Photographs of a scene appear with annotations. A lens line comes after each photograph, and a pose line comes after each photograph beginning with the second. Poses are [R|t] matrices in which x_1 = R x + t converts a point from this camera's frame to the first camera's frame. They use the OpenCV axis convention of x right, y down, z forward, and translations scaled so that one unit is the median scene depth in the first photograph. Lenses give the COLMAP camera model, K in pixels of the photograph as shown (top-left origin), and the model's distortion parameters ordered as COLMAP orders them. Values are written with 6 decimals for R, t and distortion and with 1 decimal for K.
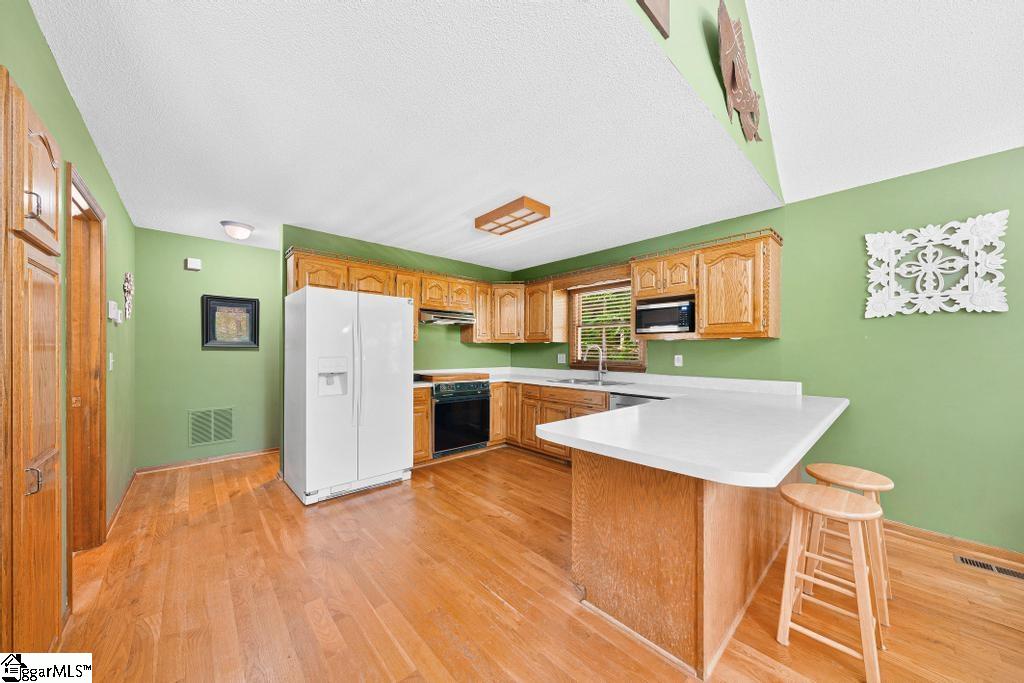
lens RADIAL K [[348.4, 0, 517.9], [0, 348.4, 351.7], [0, 0, 1]] dist [-0.004256, 0.000331]
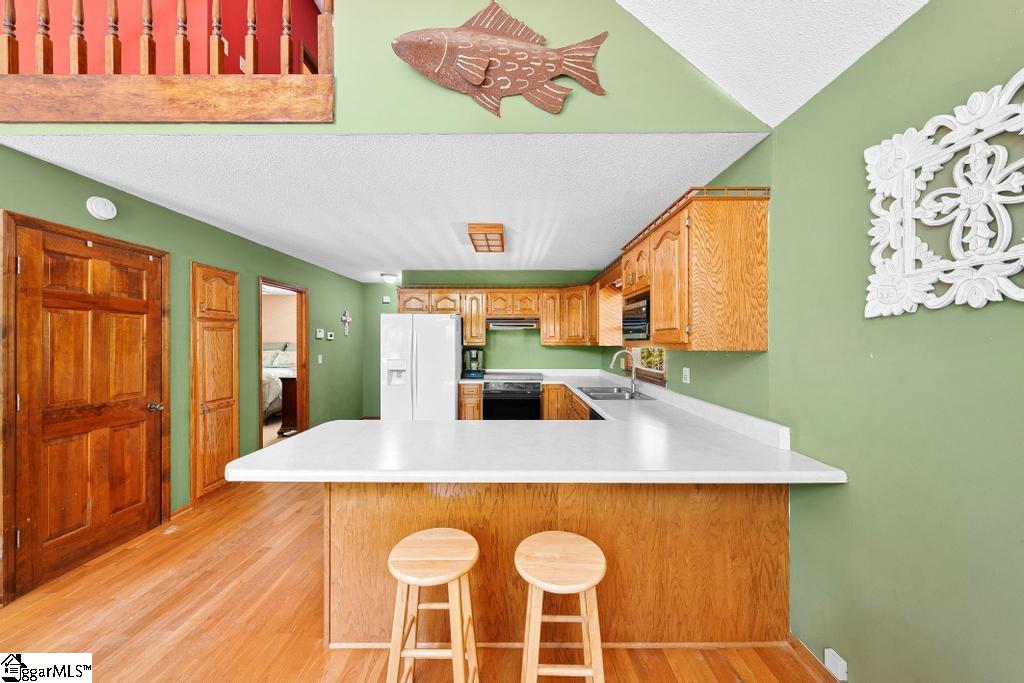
lens RADIAL K [[348.4, 0, 516.4], [0, 348.4, 341.3], [0, 0, 1]] dist [-0.004256, 0.000331]
pose [[0.733774, -0.004621, -0.679378, 1.018723], [0.002532, 0.999989, -0.004066, -0.064756], [0.679389, 0.001264, 0.733777, 0.306971]]
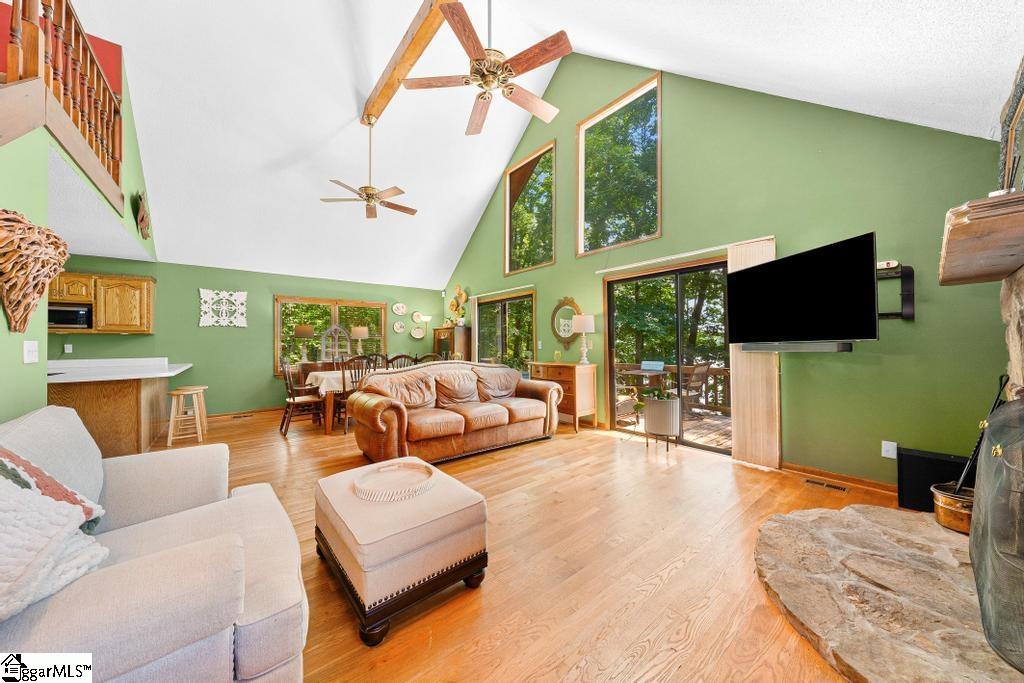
lens RADIAL K [[348.4, 0, 515.4], [0, 348.4, 339.7], [0, 0, 1]] dist [-0.004256, 0.000331]
pose [[0.058149, 0.007930, 0.998276, -1.139630], [0.007226, 0.999939, -0.008364, 0.022387], [-0.998282, 0.007700, 0.058088, -1.190115]]
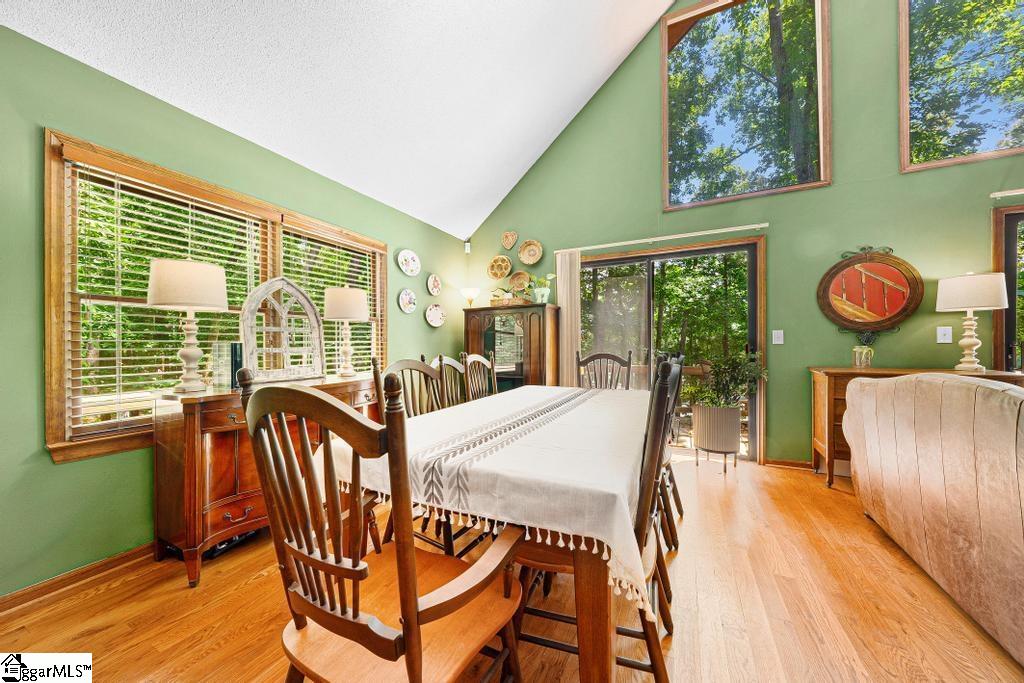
lens RADIAL K [[348.4, 0, 516.8], [0, 348.4, 341.9], [0, 0, 1]] dist [-0.004256, 0.000331]
pose [[-0.360032, 0.003360, 0.932934, 0.406723], [0.006598, 0.999978, -0.001056, 0.054364], [-0.932917, 0.005775, -0.360046, 0.161743]]
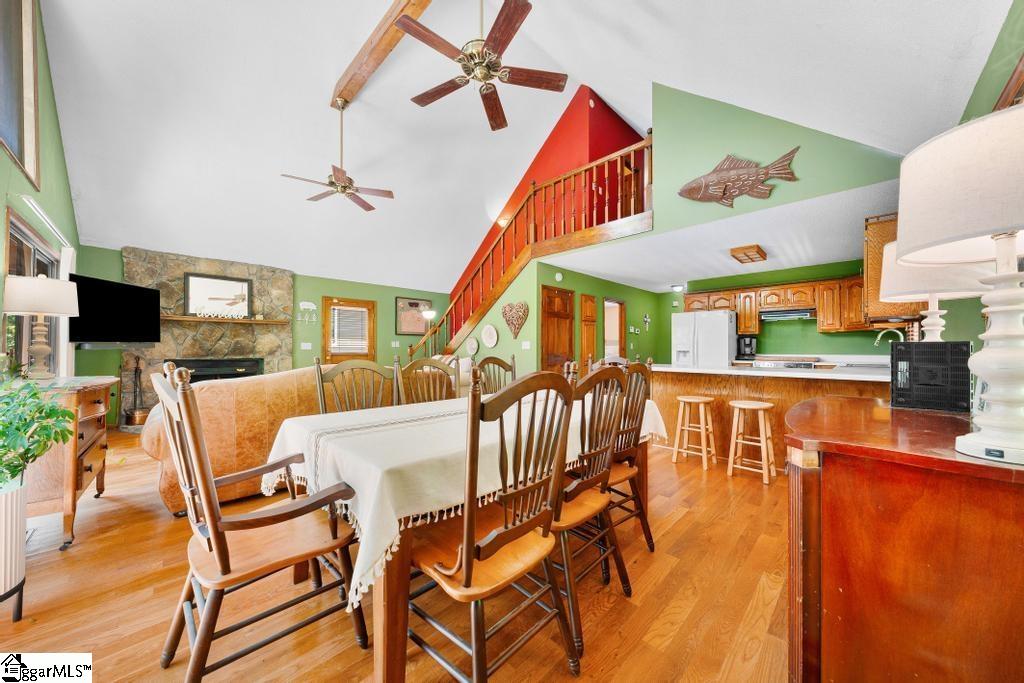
lens RADIAL K [[348.4, 0, 516.0], [0, 348.4, 345.0], [0, 0, 1]] dist [-0.004256, 0.000331]
pose [[0.039291, -0.013999, -0.999130, 1.921533], [-0.000675, 0.999901, -0.014036, 0.065534], [0.999228, 0.001226, 0.039278, -0.157452]]
